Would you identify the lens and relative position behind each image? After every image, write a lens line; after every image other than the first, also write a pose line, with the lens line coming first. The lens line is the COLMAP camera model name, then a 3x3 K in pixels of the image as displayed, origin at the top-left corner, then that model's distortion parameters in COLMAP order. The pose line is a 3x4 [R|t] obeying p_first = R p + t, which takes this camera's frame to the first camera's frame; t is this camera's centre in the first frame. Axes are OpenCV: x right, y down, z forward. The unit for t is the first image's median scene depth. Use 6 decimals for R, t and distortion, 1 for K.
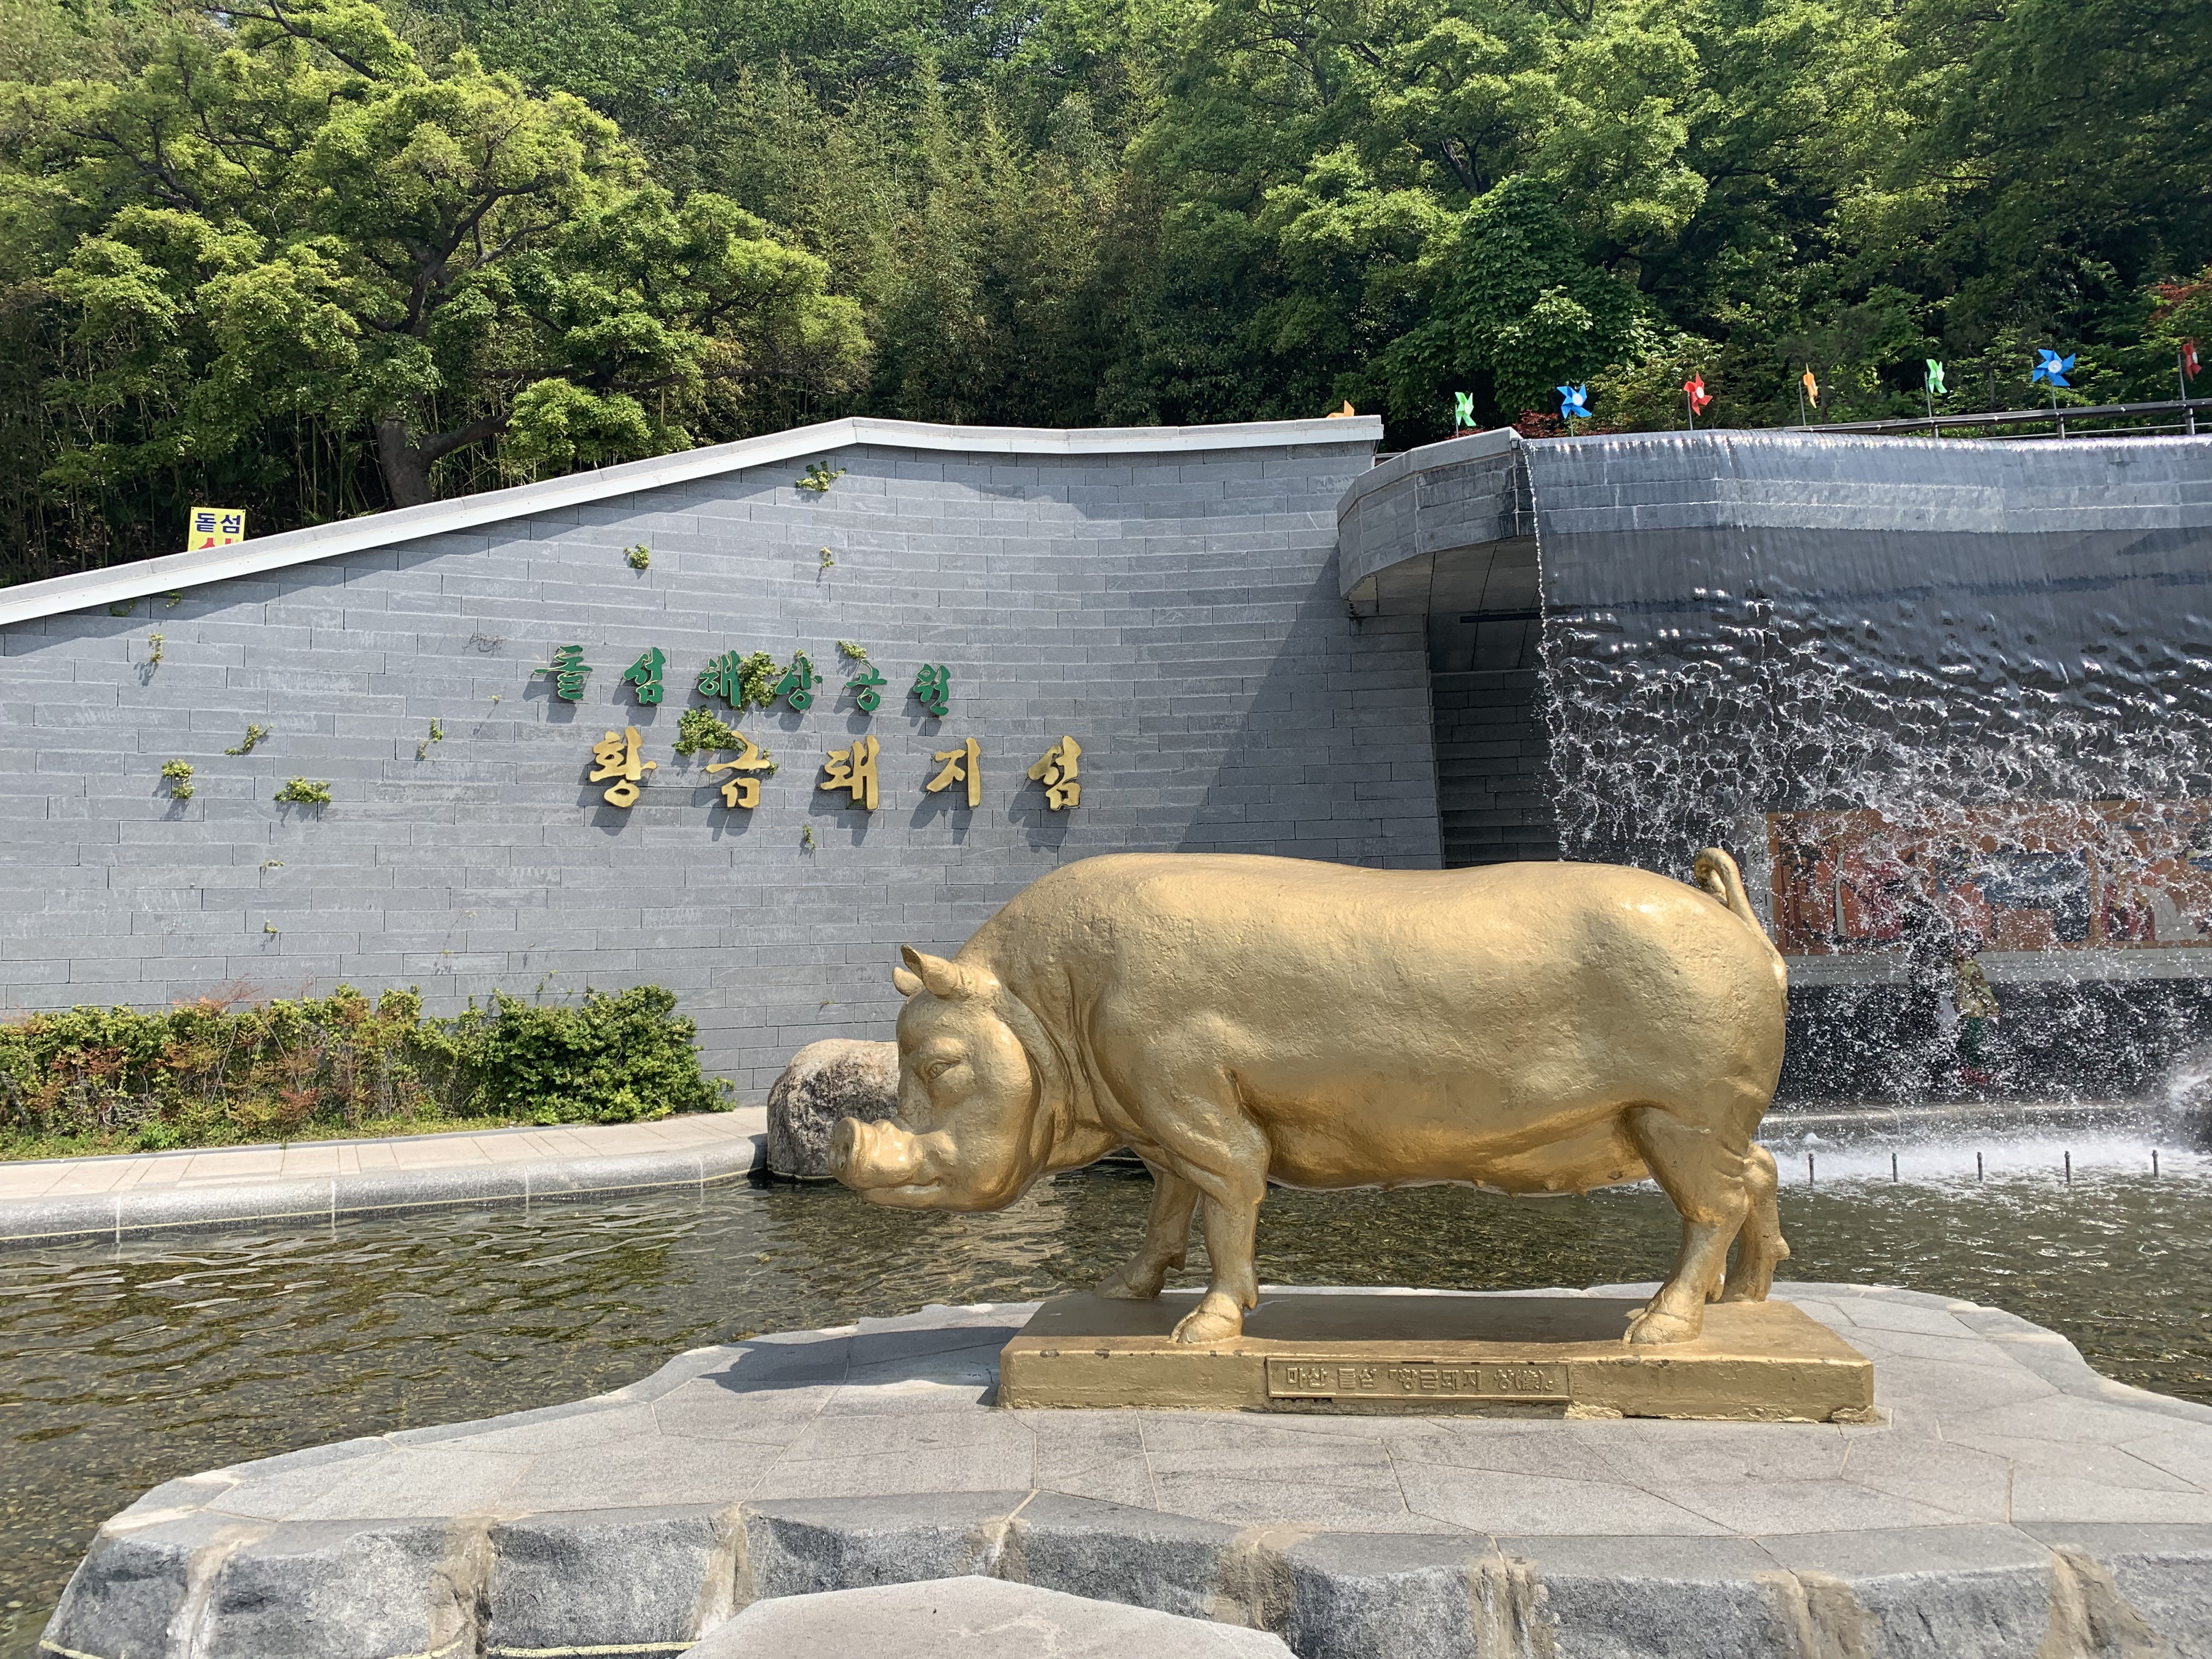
lens RADIAL K [[1651.2, 0, 1101.3], [0, 1651.2, 807.3], [0, 0, 1]] dist [0.030110, -0.008133]
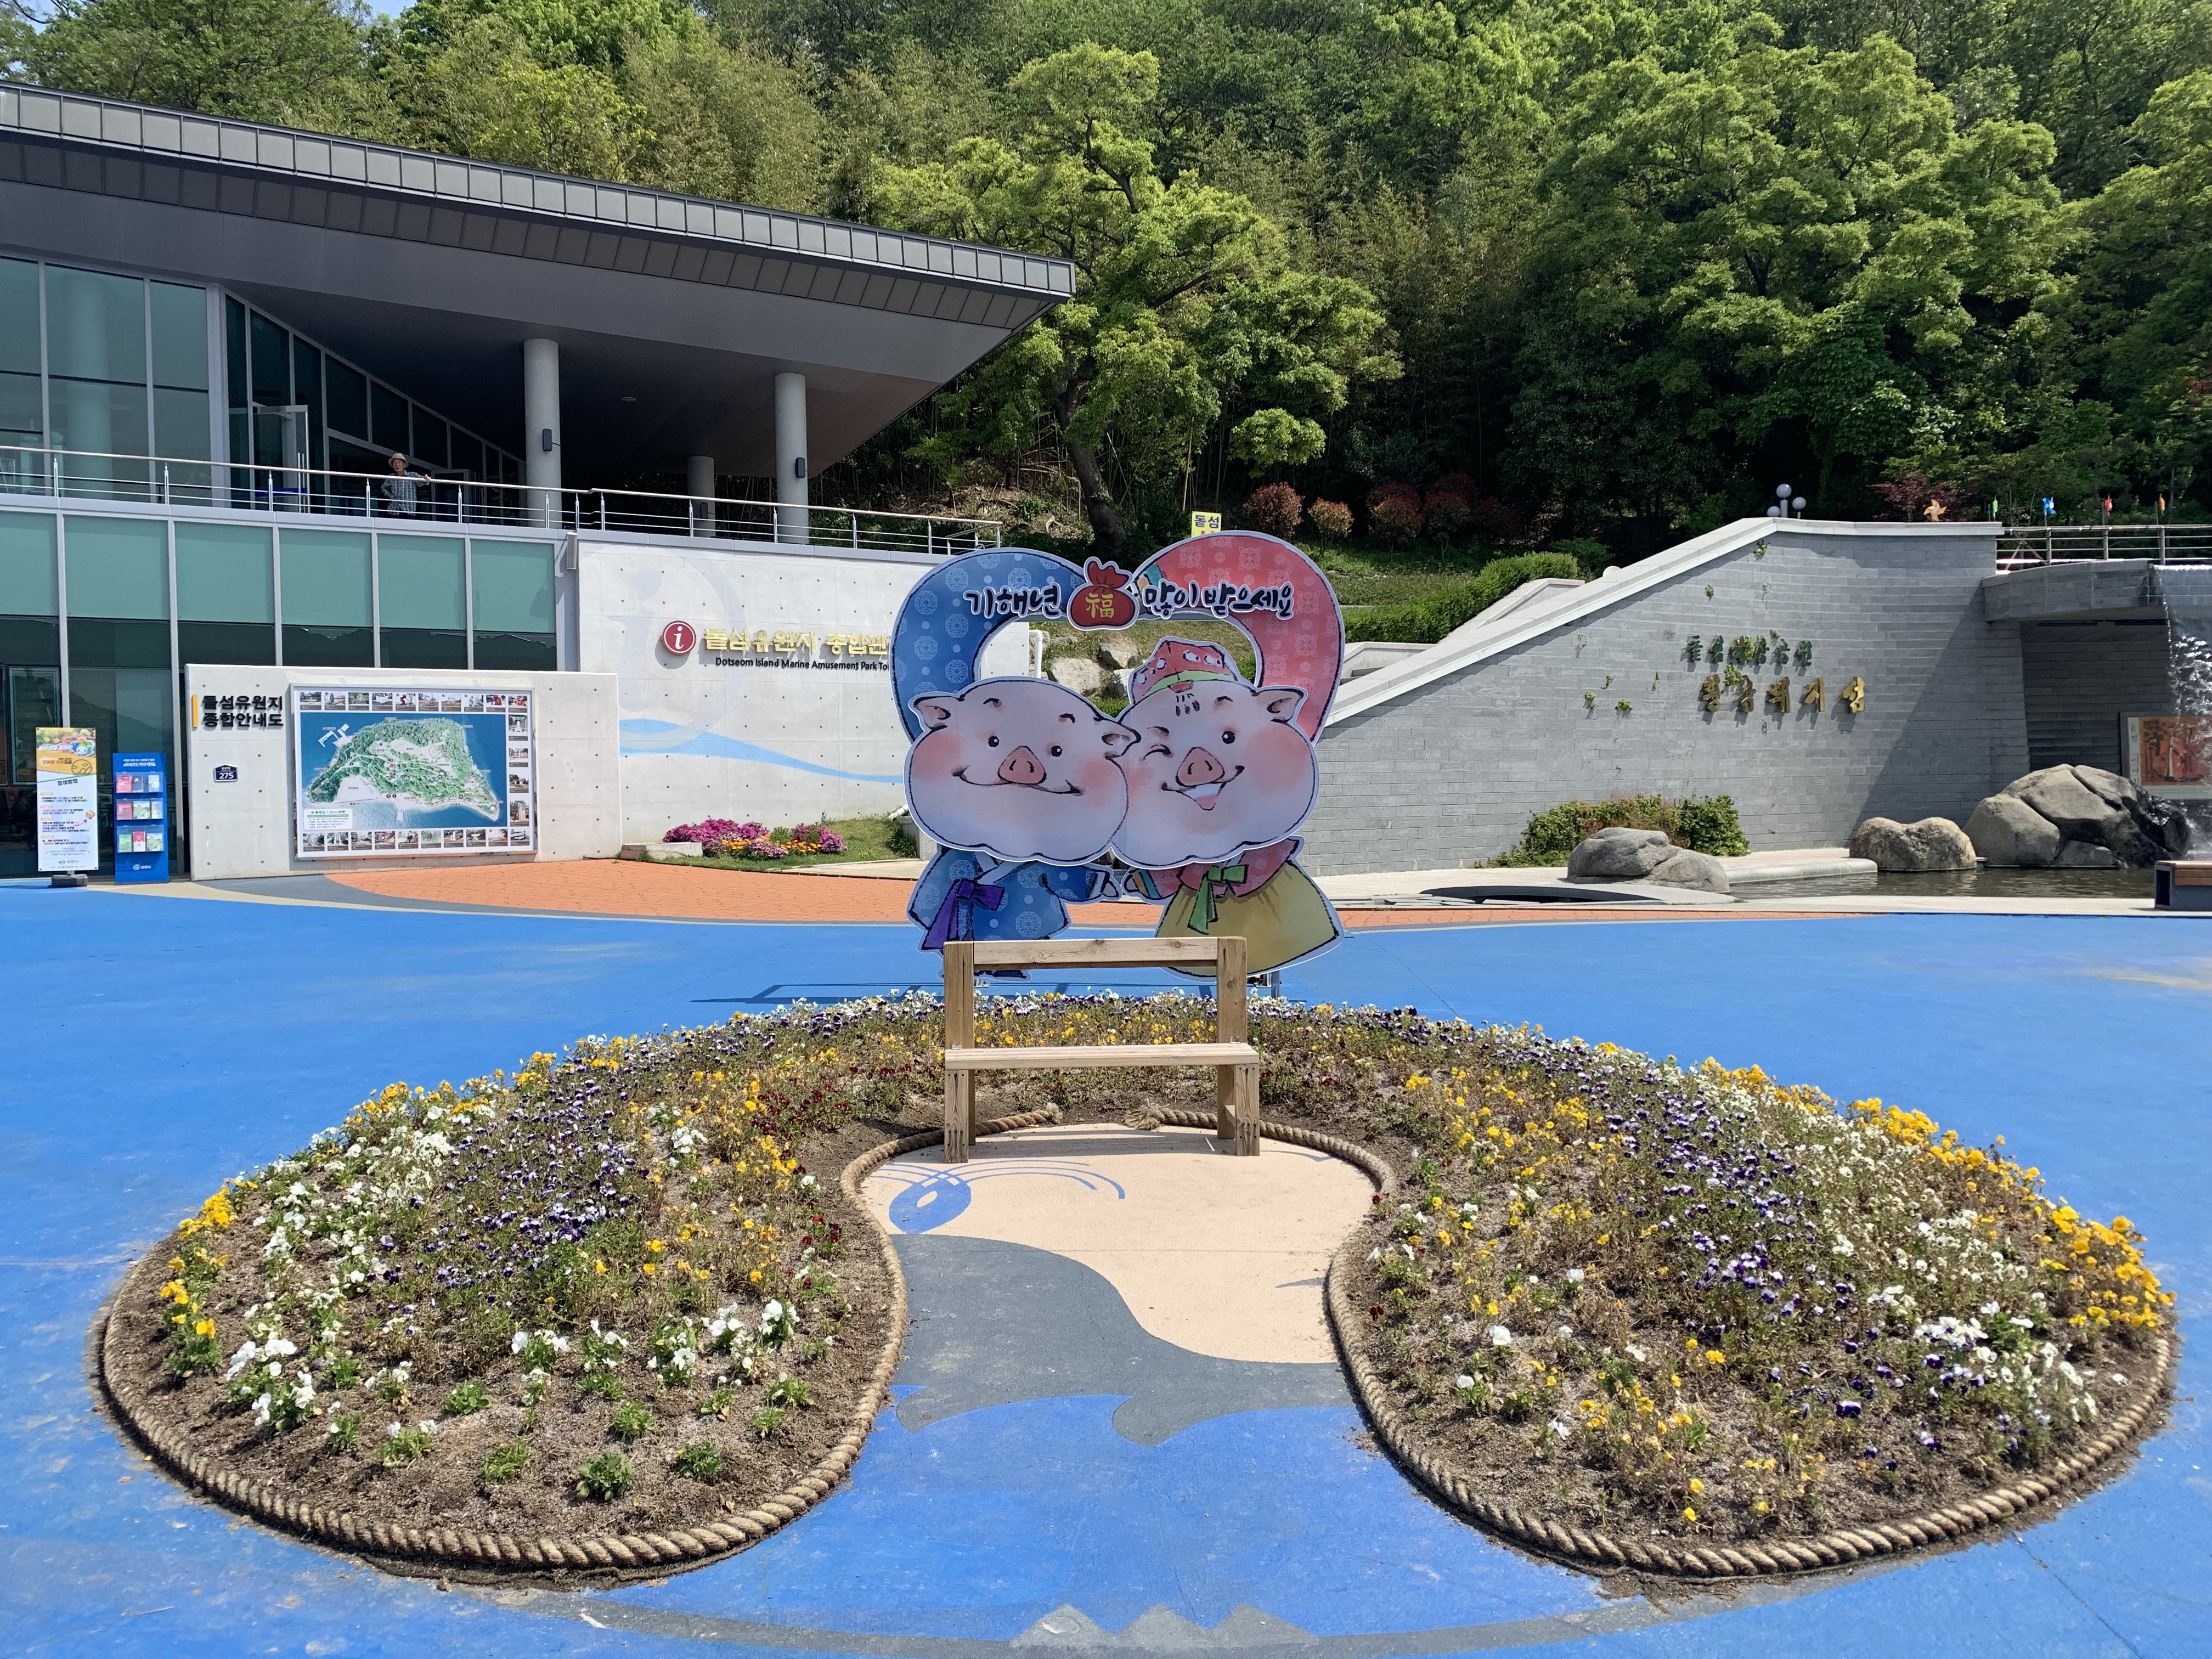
lens RADIAL K [[1651.2, 0, 1104.9], [0, 1651.2, 828.4], [0, 0, 1]] dist [0.030110, -0.008133]
pose [[0.985620, 0.001157, 0.168974, -1.368791], [-0.019226, 0.994251, 0.105338, -0.057186], [-0.167881, -0.107072, 0.979975, -0.948003]]
